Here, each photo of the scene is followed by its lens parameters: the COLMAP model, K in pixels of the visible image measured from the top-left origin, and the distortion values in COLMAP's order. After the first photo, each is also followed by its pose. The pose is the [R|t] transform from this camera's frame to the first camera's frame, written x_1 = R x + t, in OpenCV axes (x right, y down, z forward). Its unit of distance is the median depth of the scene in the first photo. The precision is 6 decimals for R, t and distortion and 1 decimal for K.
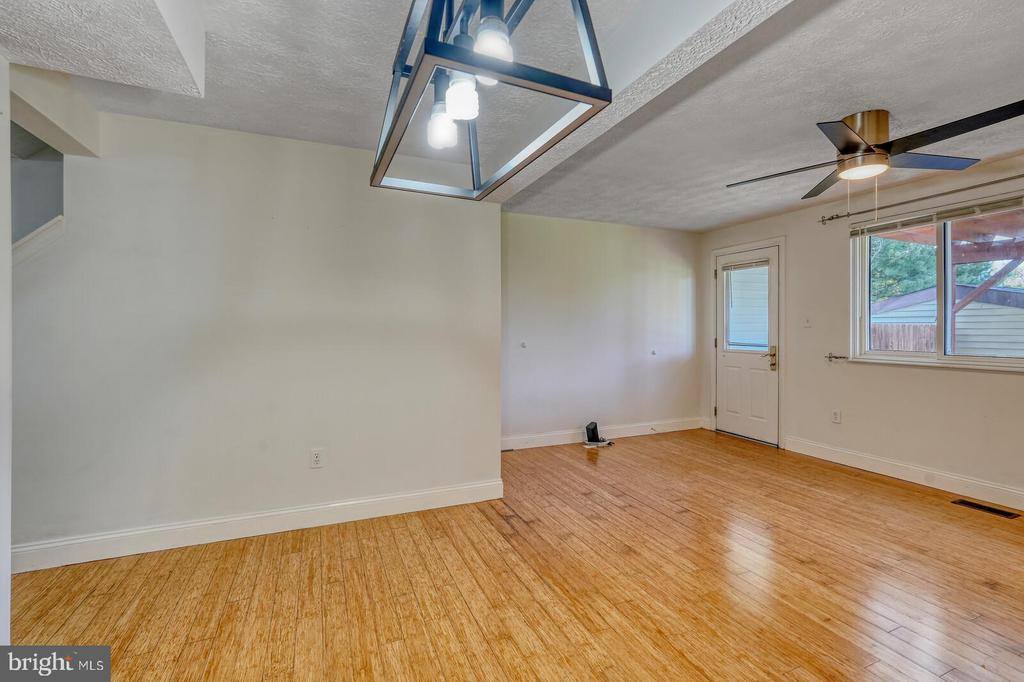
lens RADIAL K [[460.8, 0, 511.4], [0, 460.8, 327.3], [0, 0, 1]] dist [-0.012959, 0.008606]
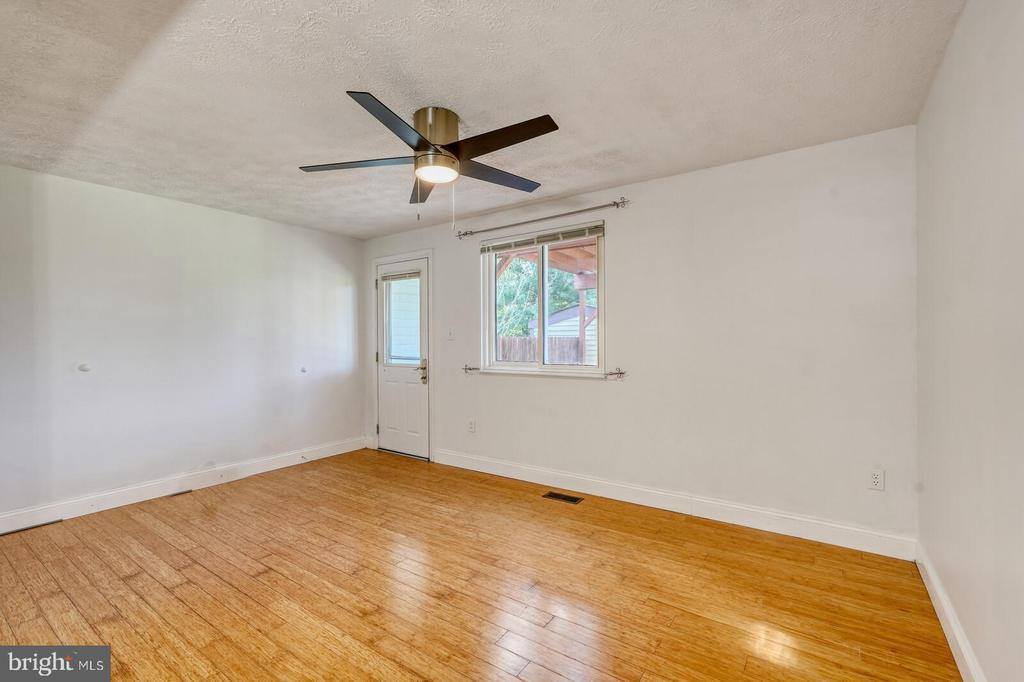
lens RADIAL K [[454.2, 0, 512.0], [0, 454.2, 341.0], [0, 0, 1]] dist [-0.013711, 0.007273]
pose [[0.849320, -0.006941, 0.527833, 0.271257], [0.006149, 0.999976, 0.003256, 0.000148], [-0.527843, 0.000480, 0.849342, 0.088614]]
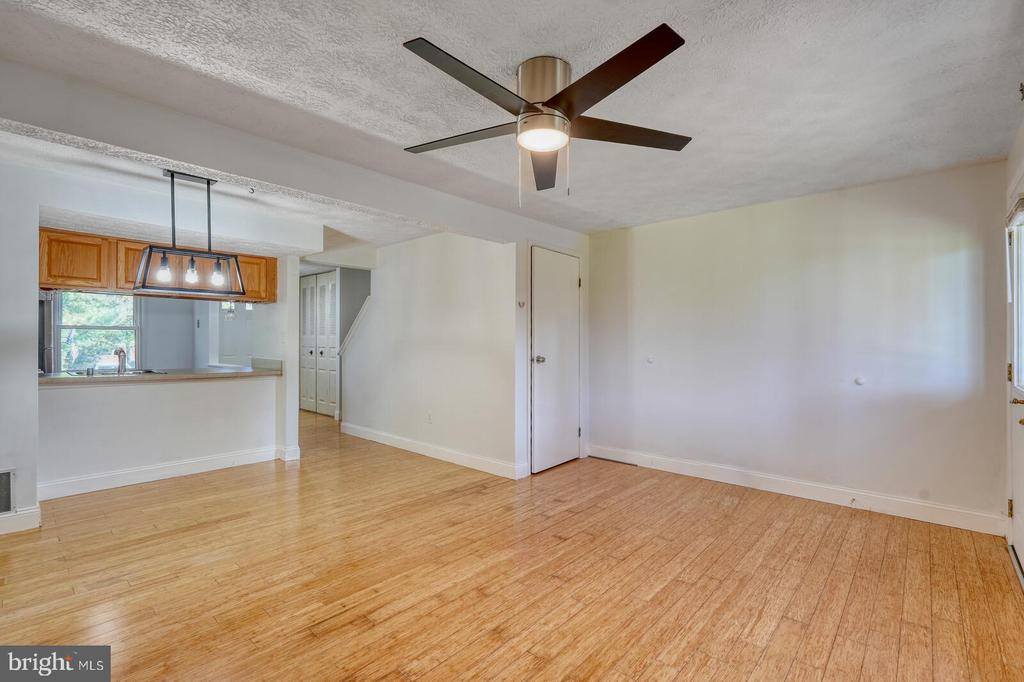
lens RADIAL K [[454.2, 0, 512.0], [0, 454.2, 341.0], [0, 0, 1]] dist [-0.013711, 0.007273]
pose [[0.413772, -0.004396, -0.910370, 0.968798], [0.001780, 0.999990, -0.004019, -0.000170], [0.910379, 0.000043, 0.413776, 0.428294]]
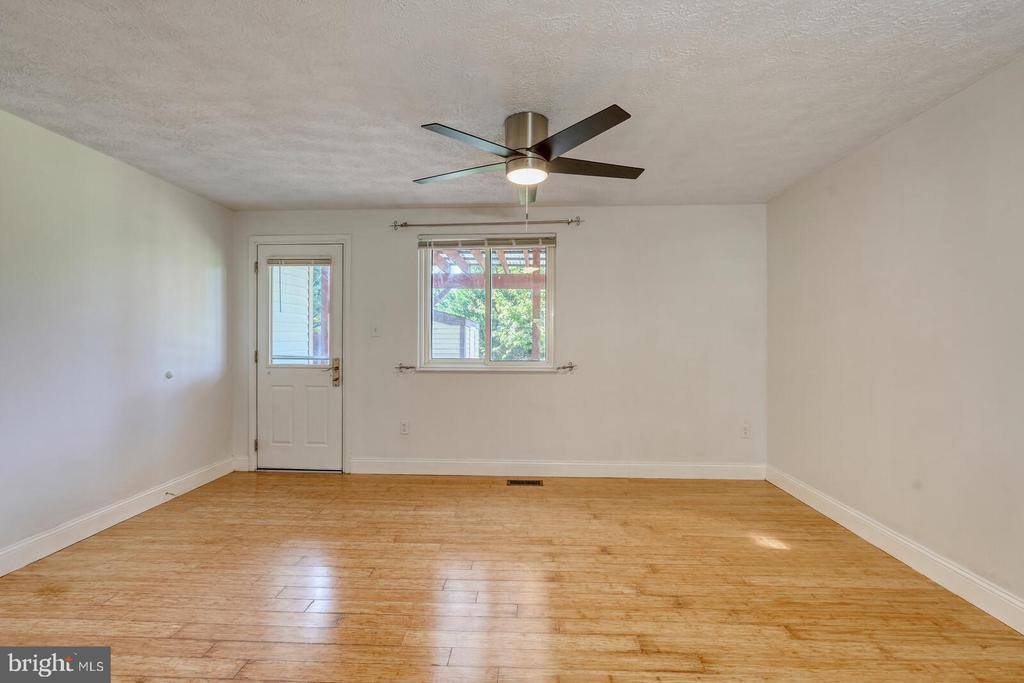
lens RADIAL K [[453.6, 0, 512.8], [0, 453.6, 339.4], [0, 0, 1]] dist [-0.020631, 0.013162]
pose [[0.431698, -0.001216, 0.902017, -0.074965], [-0.003606, 0.999989, 0.003074, 0.001406], [-0.902011, -0.004580, 0.431689, 0.412177]]
